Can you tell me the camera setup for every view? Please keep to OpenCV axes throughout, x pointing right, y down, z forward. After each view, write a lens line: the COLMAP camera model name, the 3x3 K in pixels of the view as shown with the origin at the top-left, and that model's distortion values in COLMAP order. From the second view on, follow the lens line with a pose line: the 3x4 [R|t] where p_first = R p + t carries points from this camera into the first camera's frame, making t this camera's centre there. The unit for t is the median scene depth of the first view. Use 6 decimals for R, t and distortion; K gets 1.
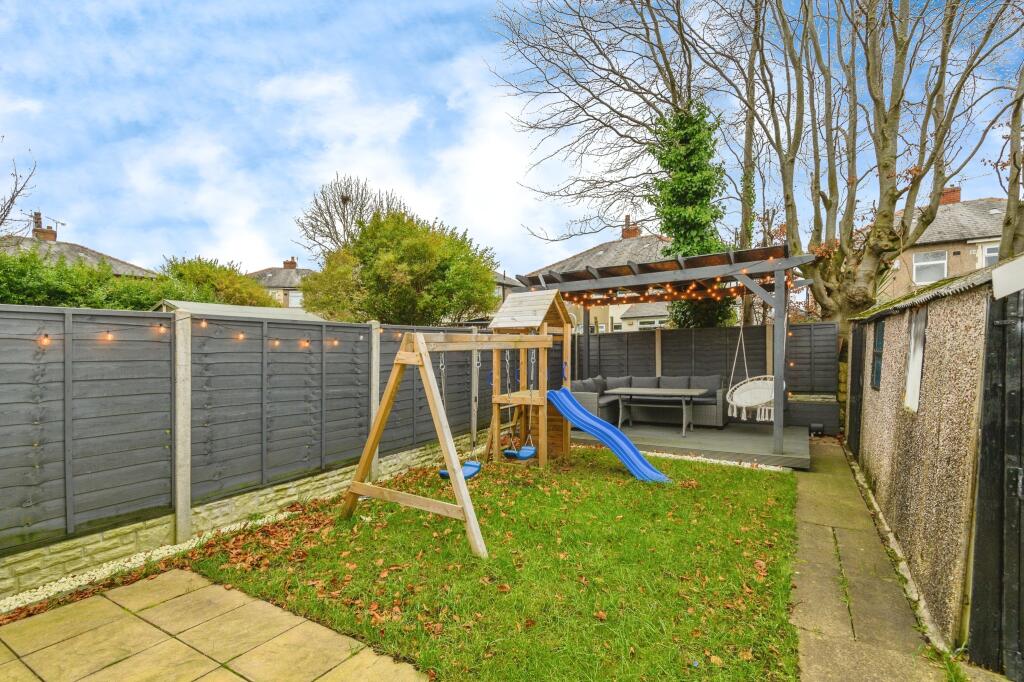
lens RADIAL K [[460.8, 0, 509.9], [0, 460.8, 352.0], [0, 0, 1]] dist [0.000050, 0.000009]
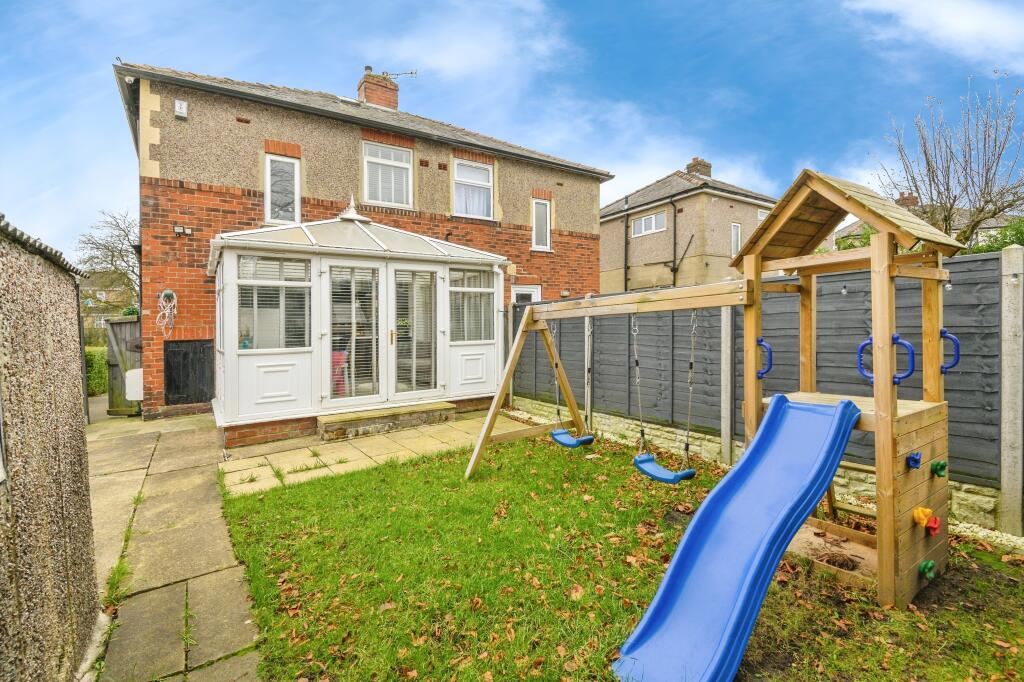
lens RADIAL K [[460.8, 0, 509.9], [0, 460.8, 352.0], [0, 0, 1]] dist [0.000050, 0.000009]
pose [[-0.419852, 0.088372, -0.903280, 0.714808], [0.044905, 0.996052, 0.076576, -0.009212], [0.906481, -0.008411, -0.422163, 1.139895]]
